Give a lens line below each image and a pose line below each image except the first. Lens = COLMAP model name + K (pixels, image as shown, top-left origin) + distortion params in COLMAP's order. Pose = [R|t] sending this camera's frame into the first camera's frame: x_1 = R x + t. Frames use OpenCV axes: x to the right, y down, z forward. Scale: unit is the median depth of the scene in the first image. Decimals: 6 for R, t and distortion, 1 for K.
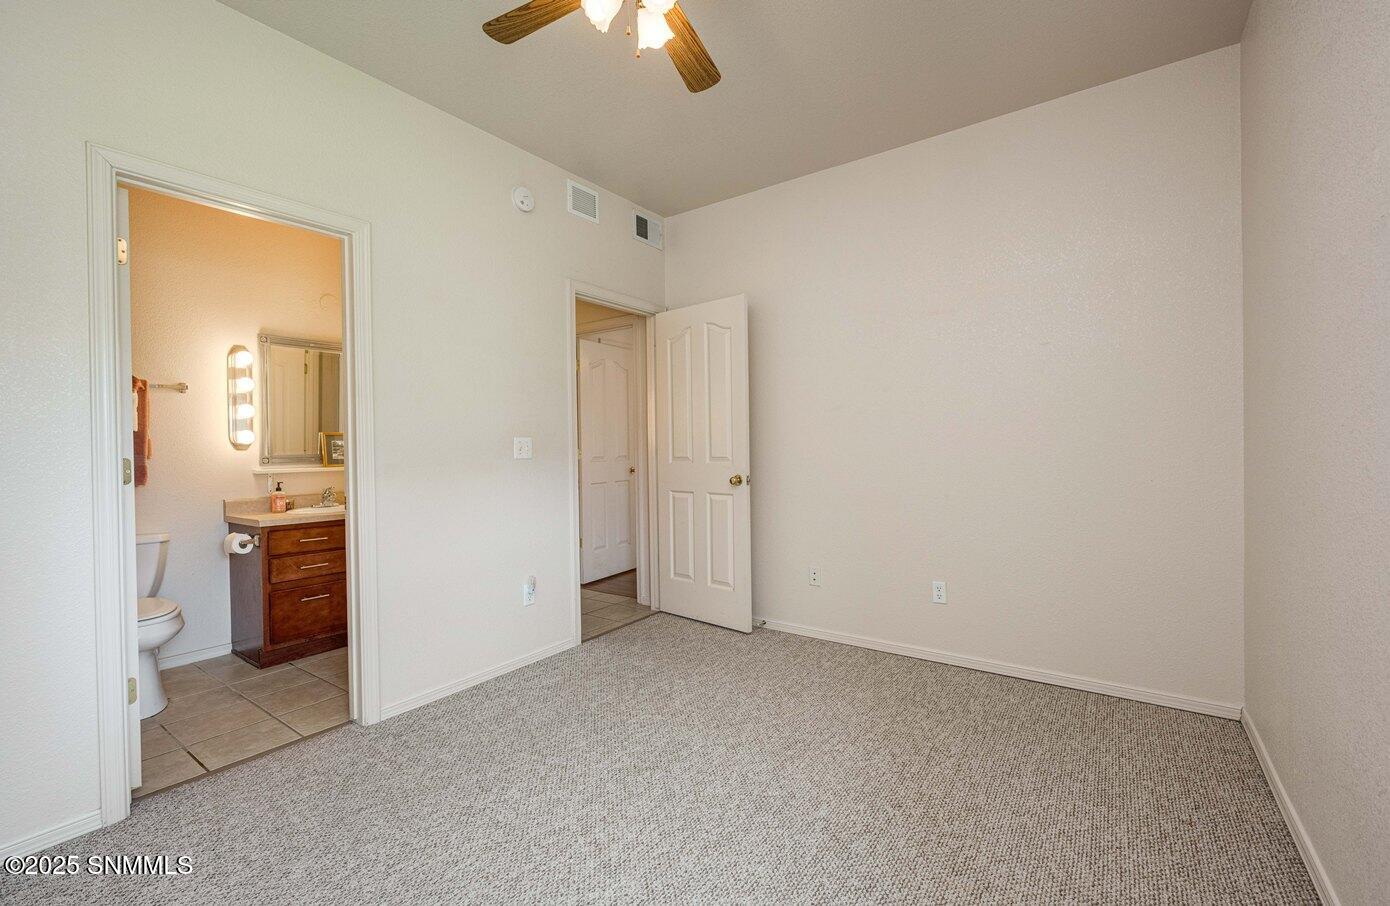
lens RADIAL K [[587.9, 0, 695.0], [0, 587.9, 453.0], [0, 0, 1]] dist [-0.000036, -0.000007]
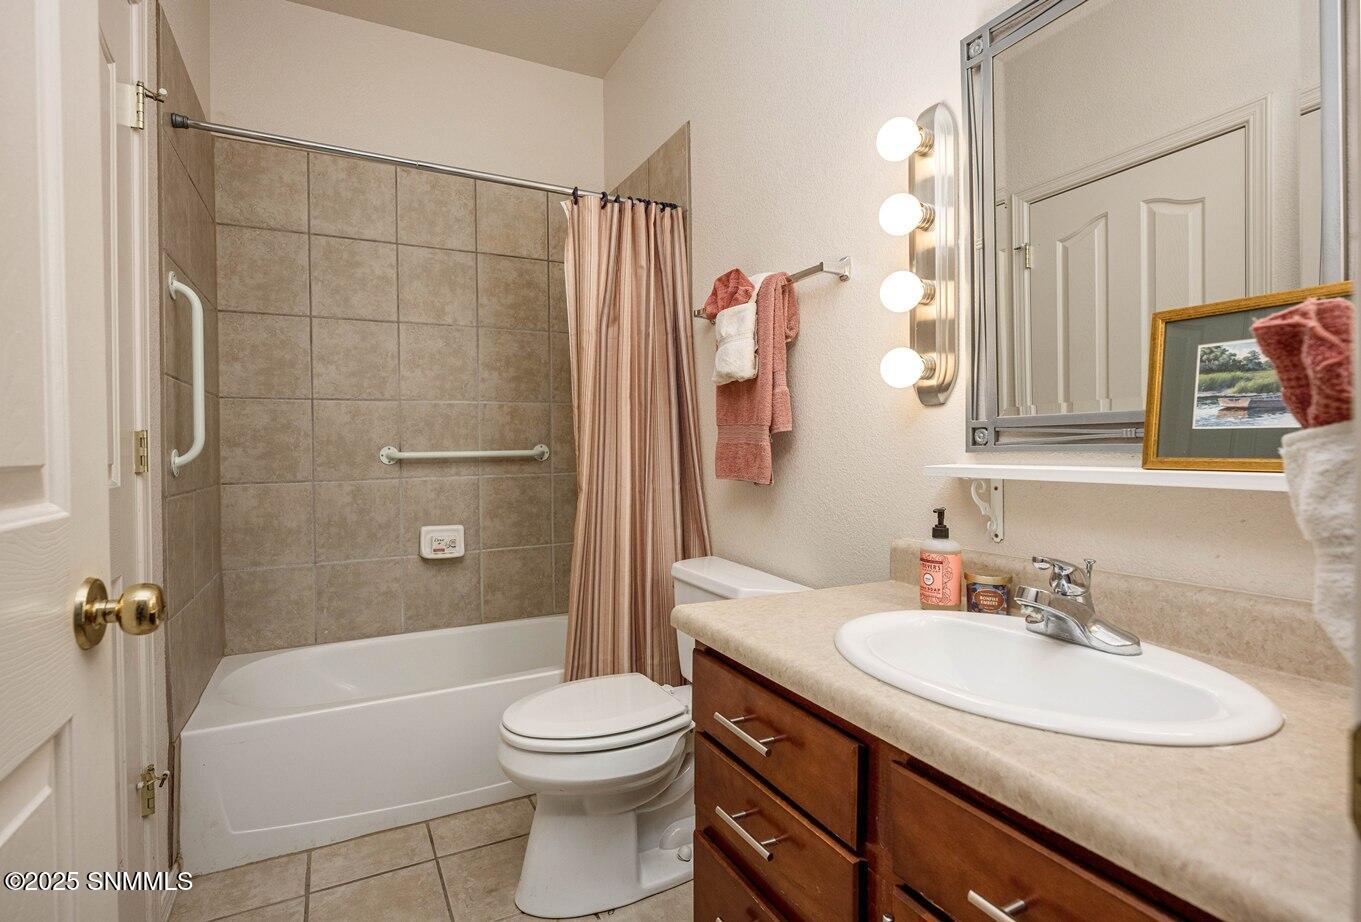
lens RADIAL K [[654.5, 0, 680.5], [0, 654.5, 461.0], [0, 0, 1]] dist [0.000236, 0.000010]
pose [[-0.465598, 0.036696, -0.884235, -0.340233], [0.010139, 0.999296, 0.036132, 0.011430], [0.884938, 0.007858, -0.465642, 1.008010]]
